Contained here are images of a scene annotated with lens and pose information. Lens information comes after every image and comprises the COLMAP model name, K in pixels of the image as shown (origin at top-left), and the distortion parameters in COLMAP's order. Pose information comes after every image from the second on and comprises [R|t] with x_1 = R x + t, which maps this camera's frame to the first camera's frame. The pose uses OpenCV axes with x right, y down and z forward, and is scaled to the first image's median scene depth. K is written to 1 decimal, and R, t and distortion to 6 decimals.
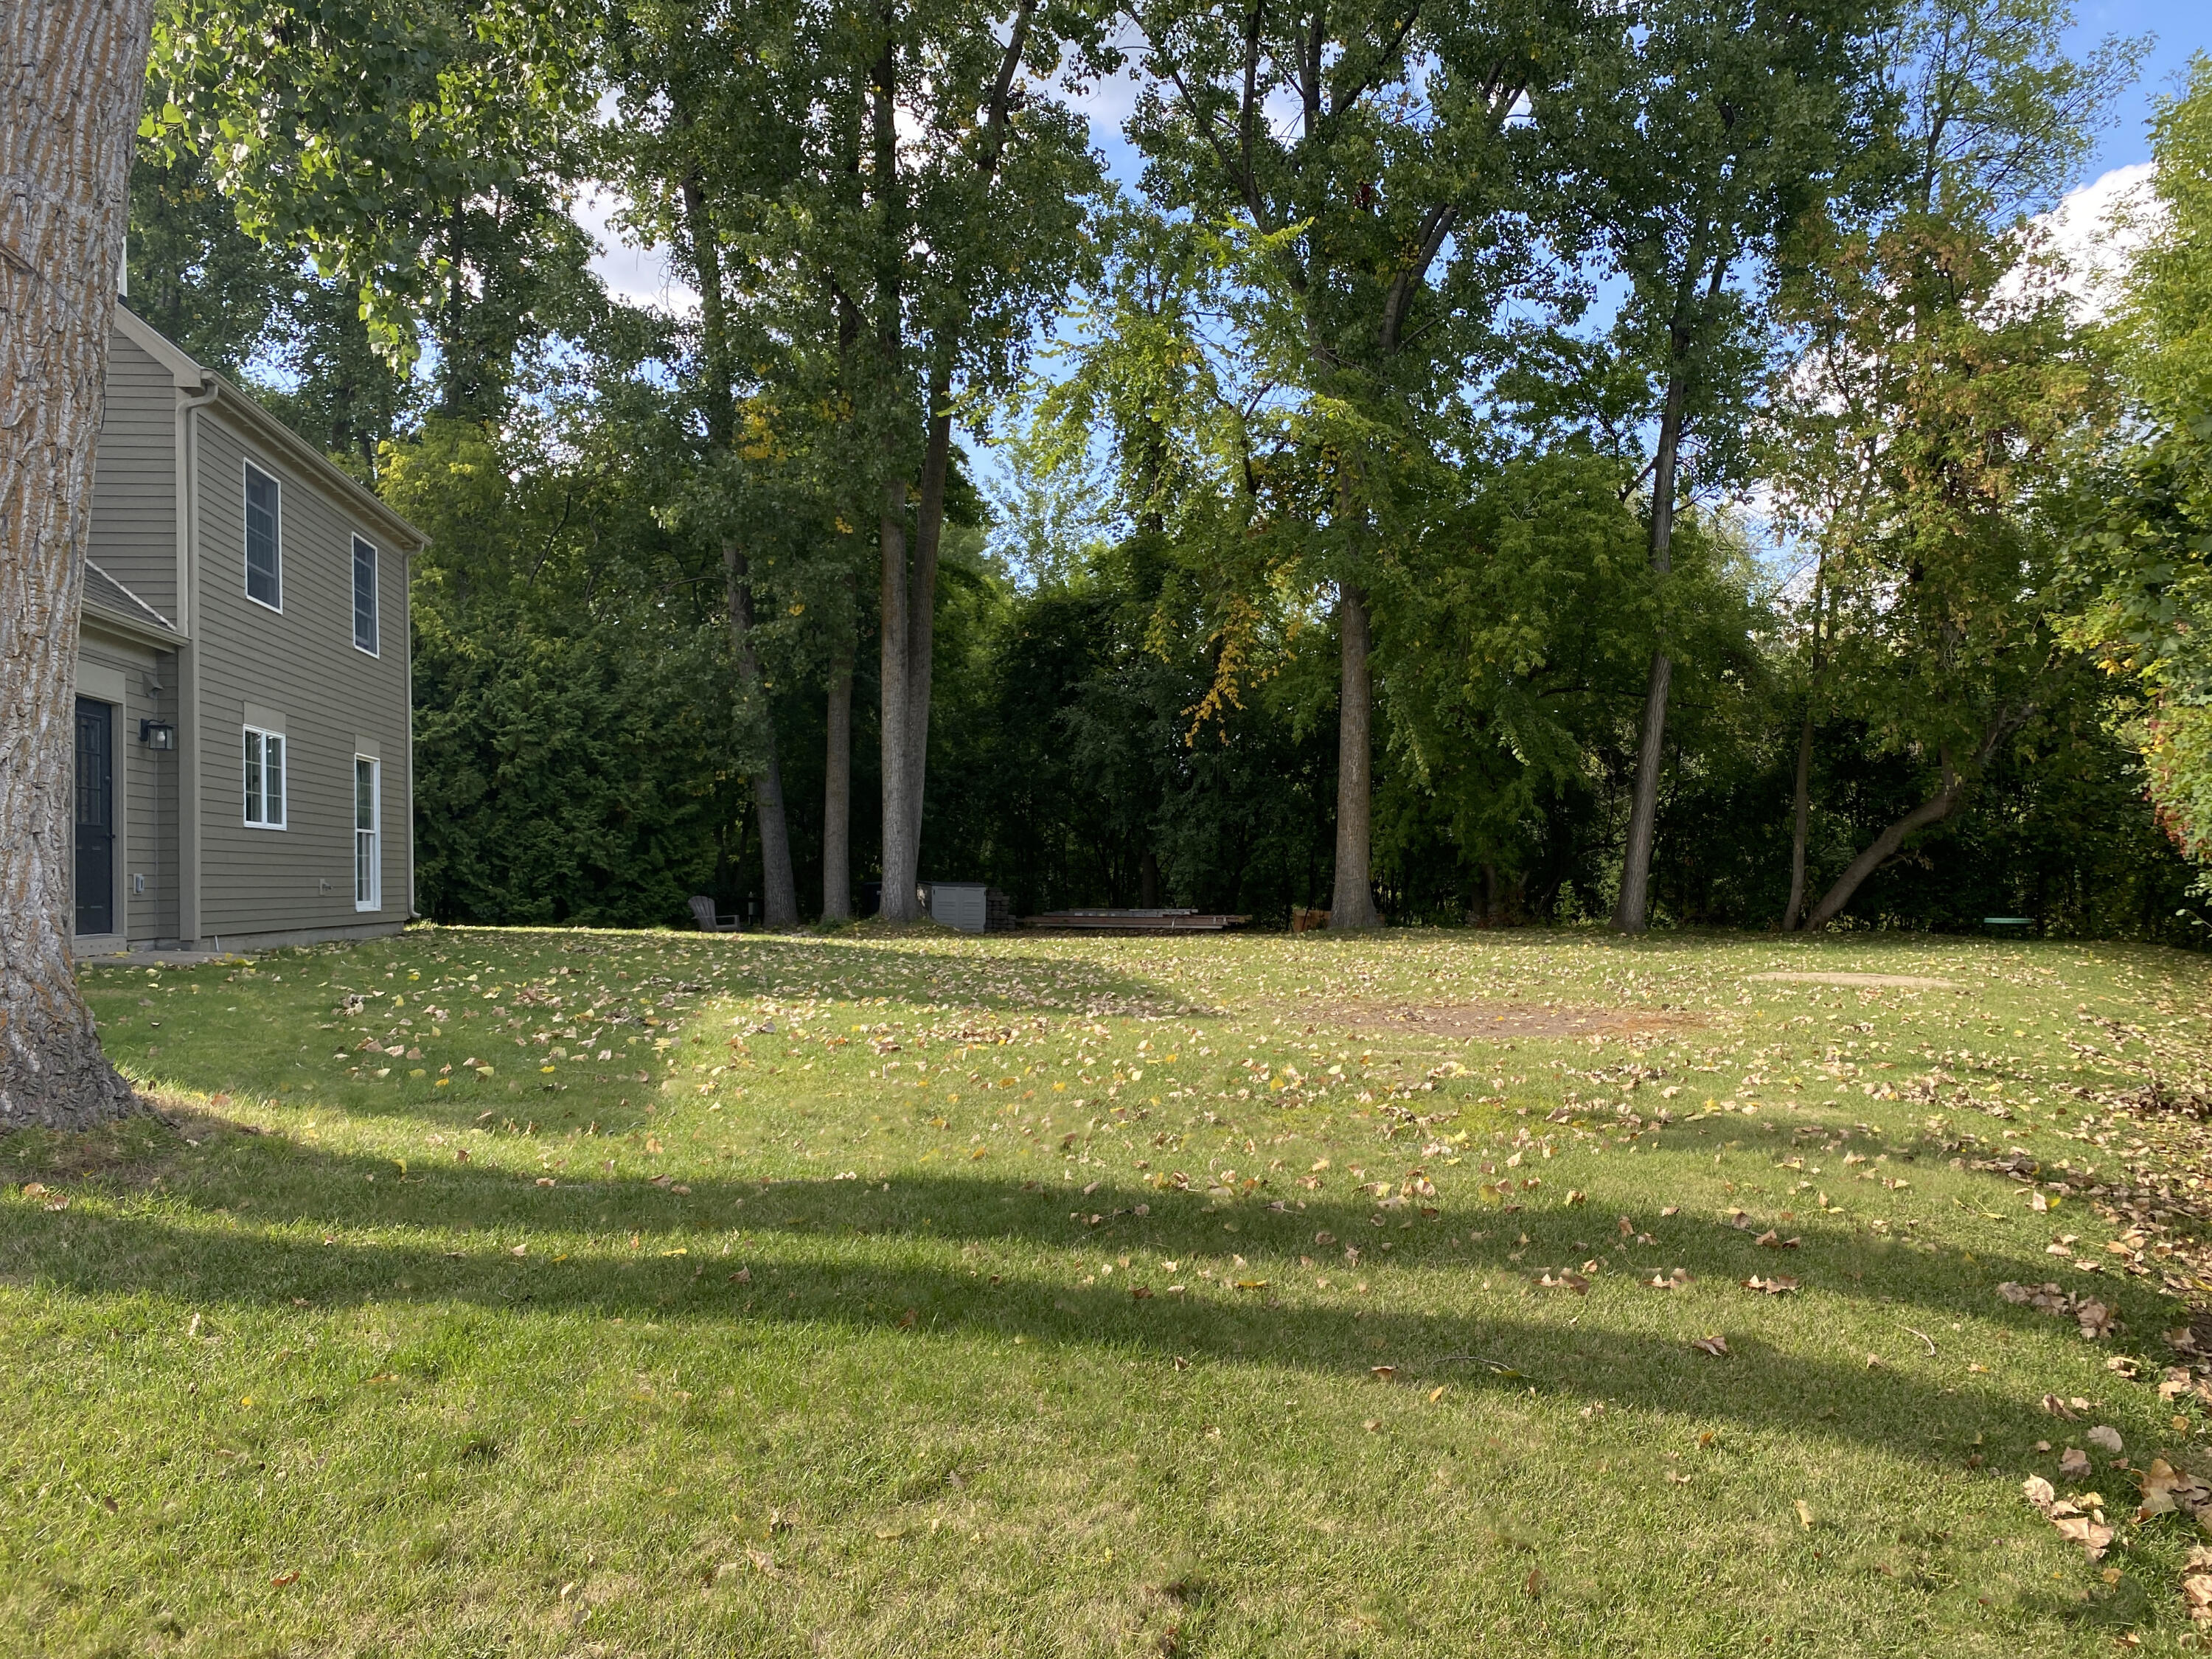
lens RADIAL K [[1703.6, 0, 1106.0], [0, 1703.6, 829.5], [0, 0, 1]] dist [0.078928, -0.091608]
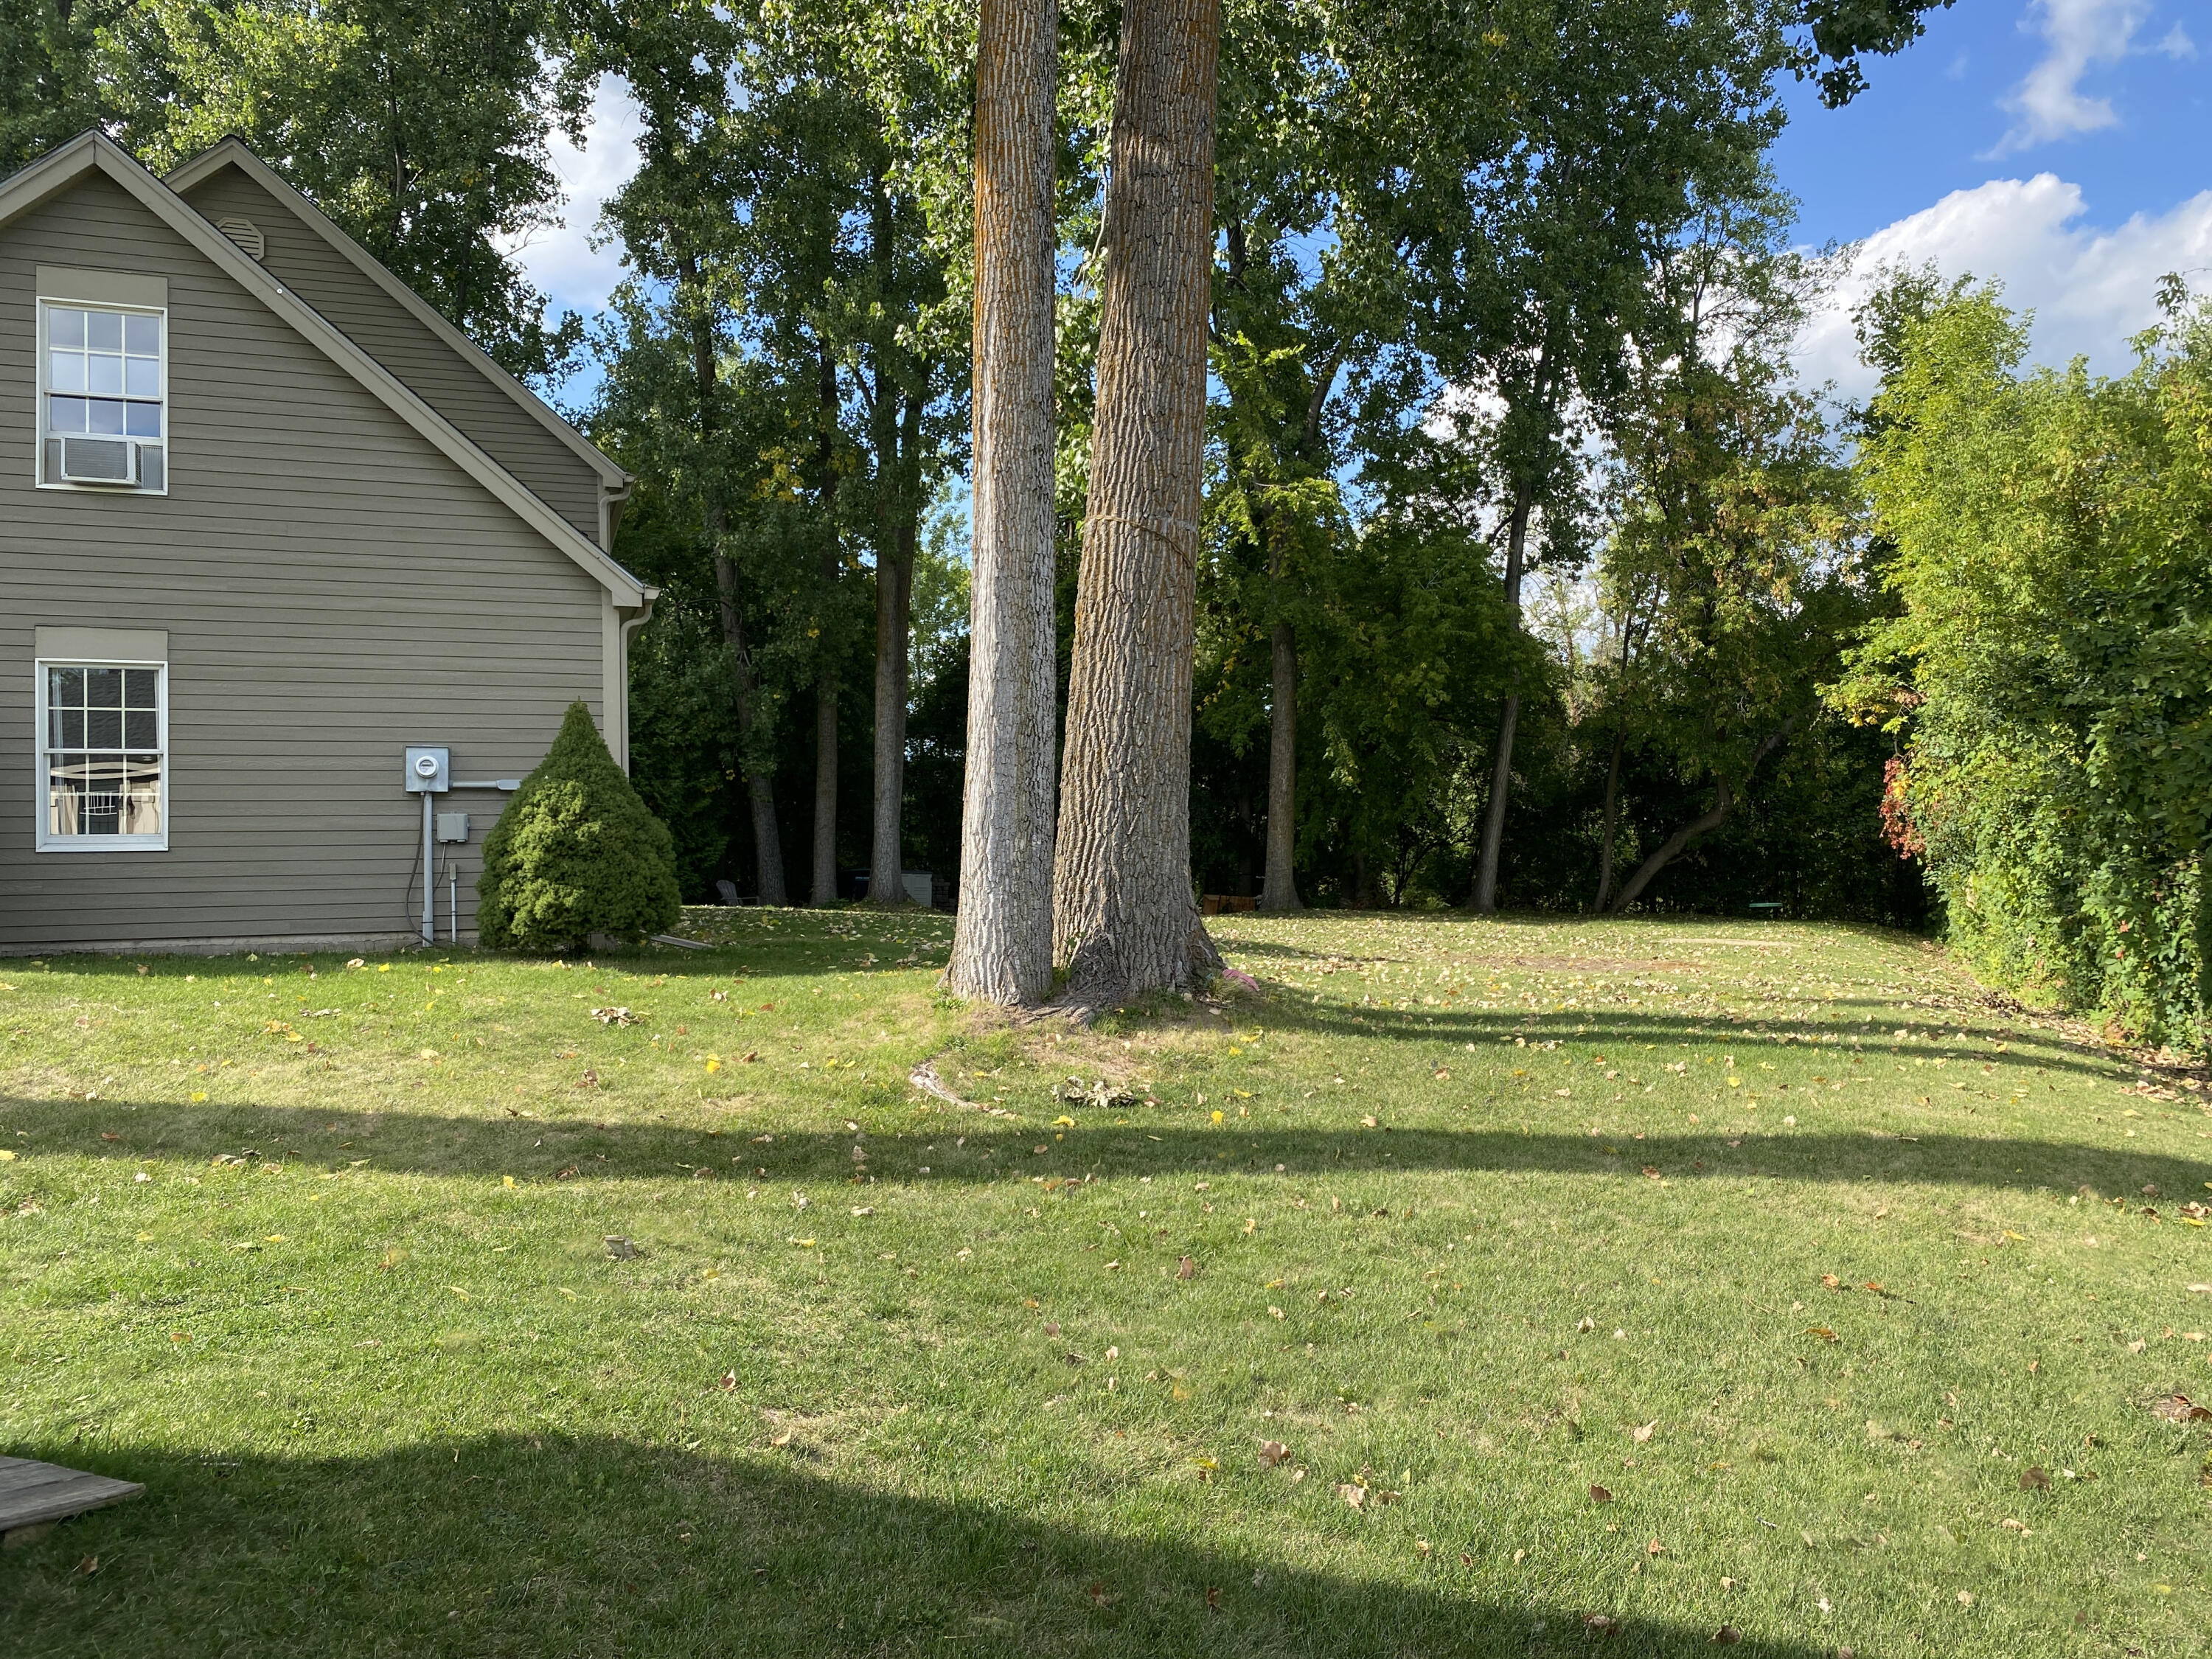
lens RADIAL K [[1658.1, 0, 1106.0], [0, 1658.1, 829.5], [0, 0, 1]] dist [-0.001780, 0.000342]
pose [[0.982727, 0.013501, 0.184570, -0.197628], [-0.014539, 0.999885, 0.004270, -0.003534], [-0.184492, -0.006880, 0.982810, -0.154656]]
